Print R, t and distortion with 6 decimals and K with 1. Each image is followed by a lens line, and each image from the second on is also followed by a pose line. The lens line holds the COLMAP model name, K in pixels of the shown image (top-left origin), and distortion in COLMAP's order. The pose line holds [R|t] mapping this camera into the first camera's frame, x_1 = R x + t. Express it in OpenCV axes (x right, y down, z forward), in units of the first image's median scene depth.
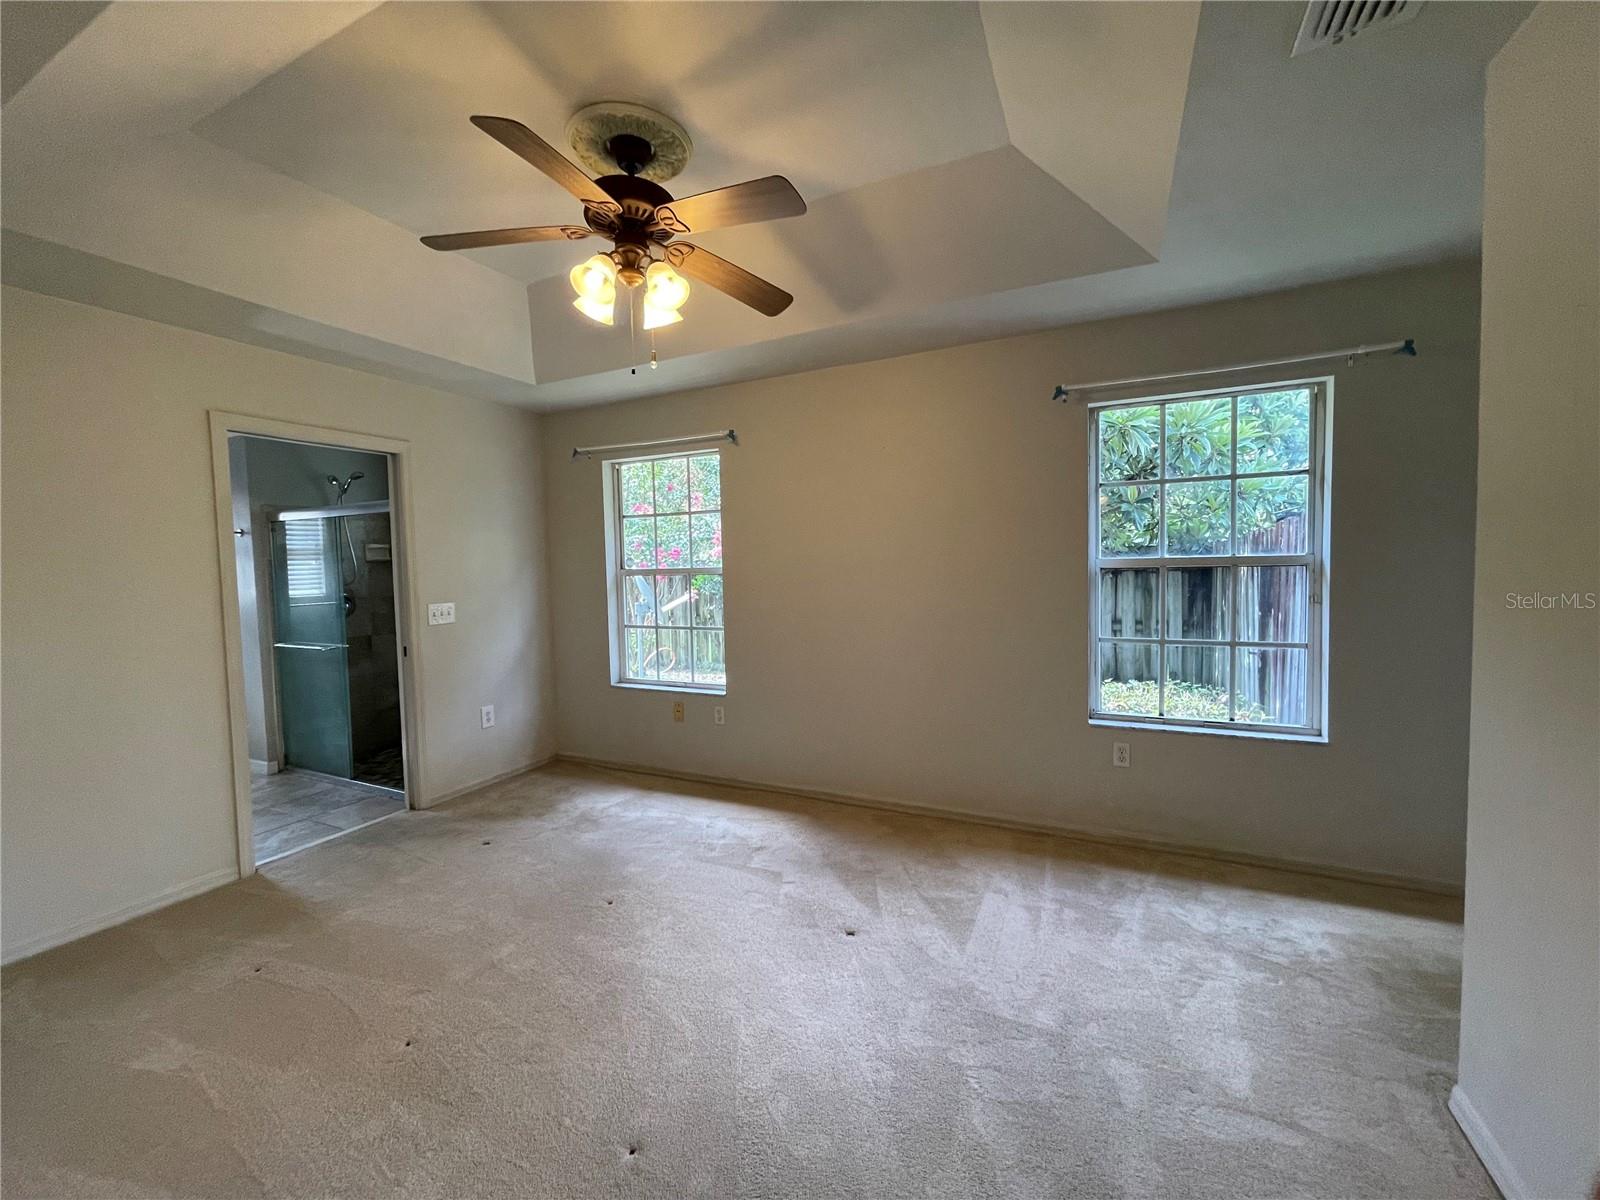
lens RADIAL K [[641.8, 0, 796.4], [0, 641.8, 597.0], [0, 0, 1]] dist [-0.002757, -0.000171]
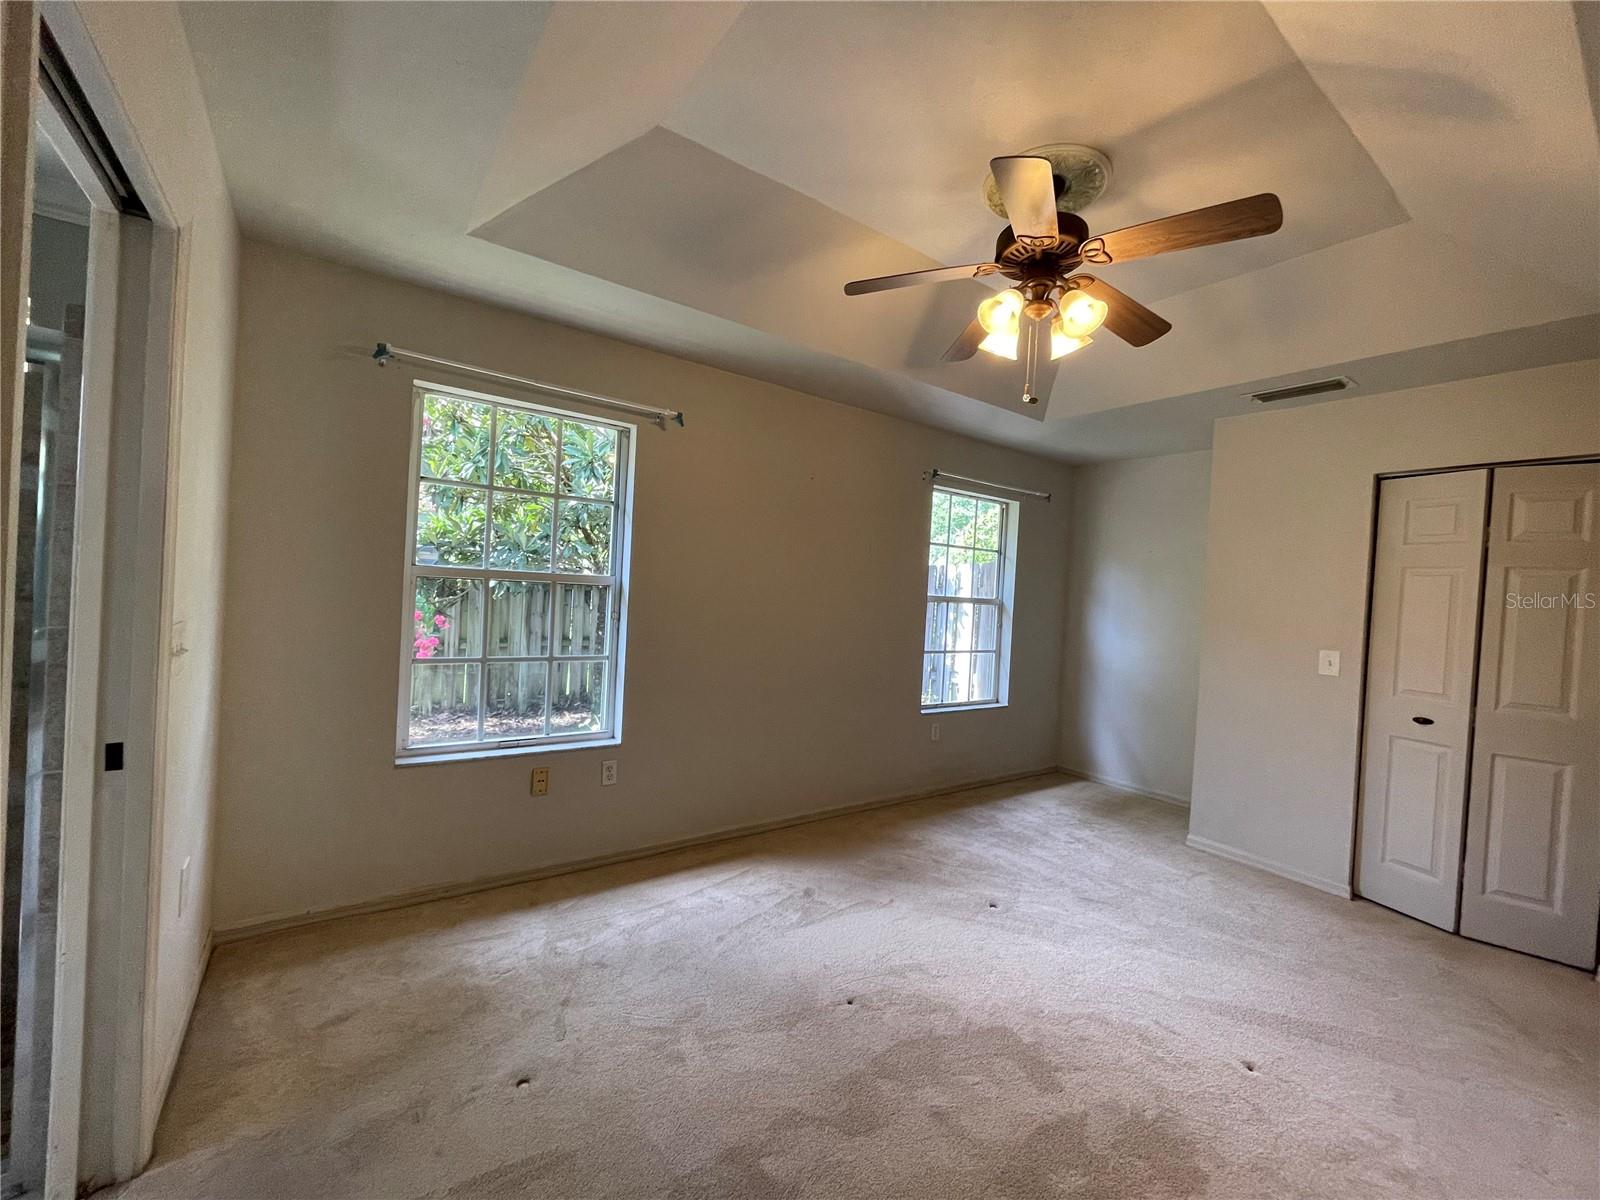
lens RADIAL K [[641.8, 0, 796.4], [0, 641.8, 597.0], [0, 0, 1]] dist [-0.002757, -0.000171]
pose [[0.478620, 0.040801, 0.877073, -0.962444], [-0.017807, 0.999165, -0.036764, 0.002631], [-0.877841, 0.001978, 0.478947, 0.622129]]
